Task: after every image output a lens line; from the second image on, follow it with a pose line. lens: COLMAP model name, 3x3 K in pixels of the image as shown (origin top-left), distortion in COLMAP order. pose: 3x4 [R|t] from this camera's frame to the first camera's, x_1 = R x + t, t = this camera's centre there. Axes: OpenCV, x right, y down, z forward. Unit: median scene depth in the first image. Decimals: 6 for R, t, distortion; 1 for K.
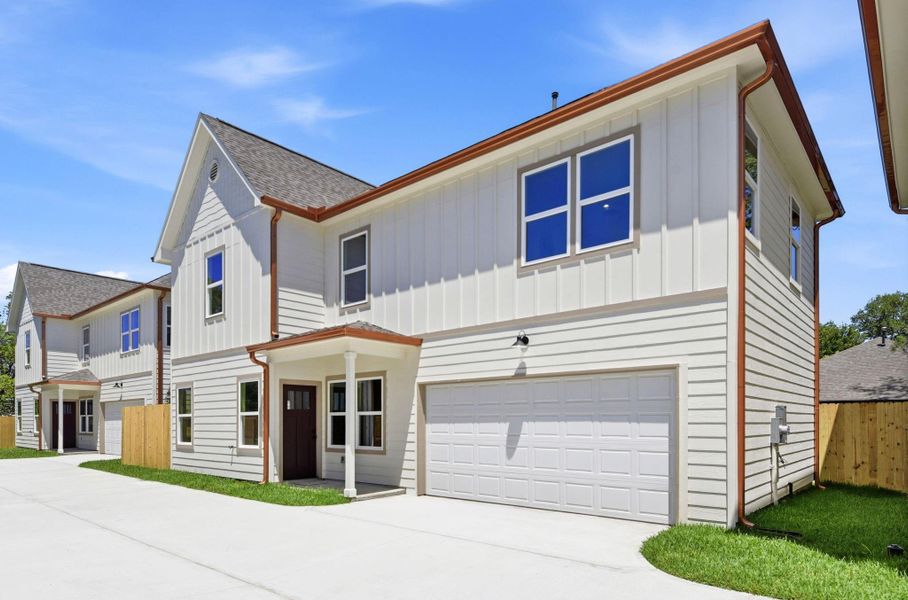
lens RADIAL K [[553.7, 0, 453.3], [0, 553.7, 315.2], [0, 0, 1]] dist [0.037065, -0.000303]
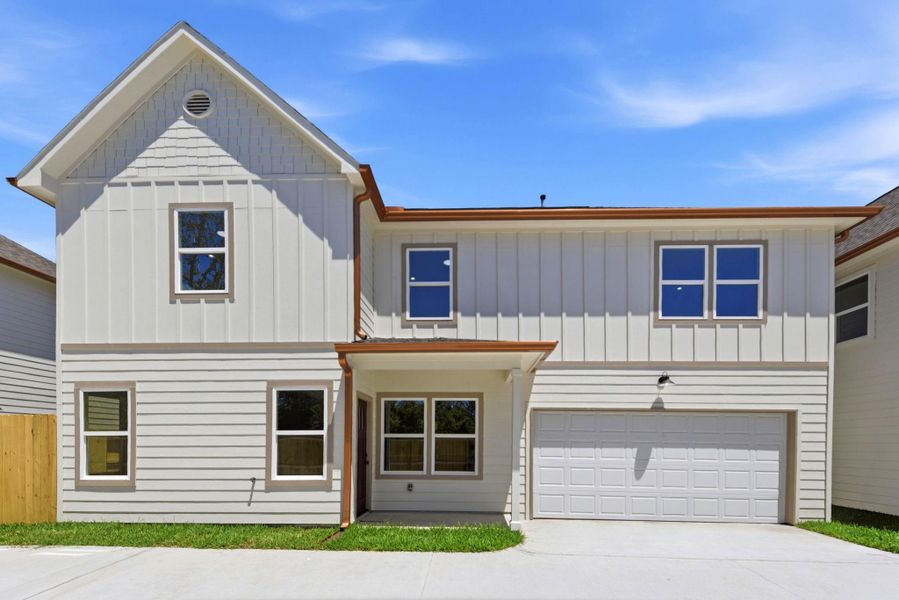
lens RADIAL K [[388.6, 0, 450.3], [0, 388.6, 346.8], [0, 0, 1]] dist [0.021582, -0.000191]
pose [[0.760434, 0.156317, 0.630322, -0.664686], [-0.132567, 0.987525, -0.084971, 0.093196], [-0.635741, -0.018945, 0.771670, 0.549350]]
